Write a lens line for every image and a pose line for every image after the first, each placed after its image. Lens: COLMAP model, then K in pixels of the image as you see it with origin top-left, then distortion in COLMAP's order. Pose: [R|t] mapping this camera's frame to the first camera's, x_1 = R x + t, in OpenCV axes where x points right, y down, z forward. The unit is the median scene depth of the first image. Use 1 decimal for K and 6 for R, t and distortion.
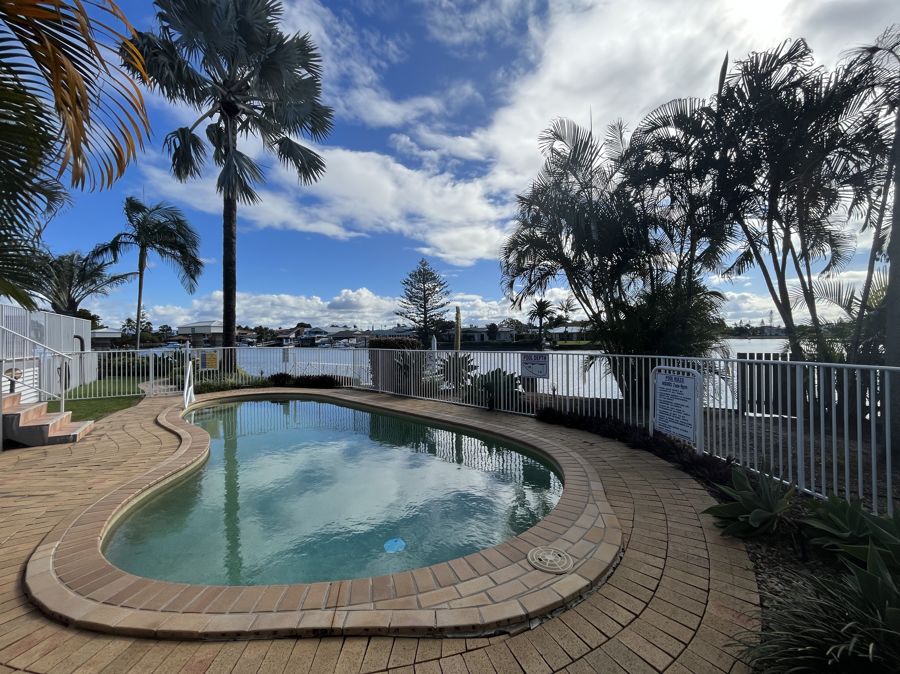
lens RADIAL K [[365.9, 0, 447.9], [0, 365.9, 335.2], [0, 0, 1]] dist [-0.003034, -0.000414]
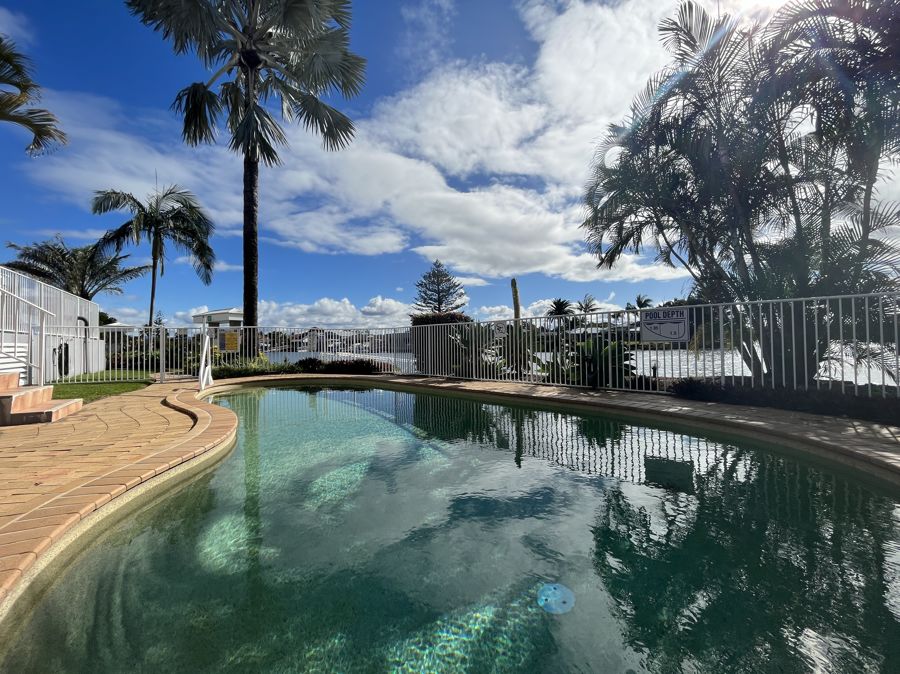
lens RADIAL K [[364.9, 0, 446.9], [0, 364.9, 337.0], [0, 0, 1]] dist [-0.000806, -0.000702]
pose [[0.999556, -0.007417, -0.028866, -0.098786], [0.007108, 0.999917, -0.010775, 0.060362], [0.028943, 0.010565, 0.999525, 0.134813]]
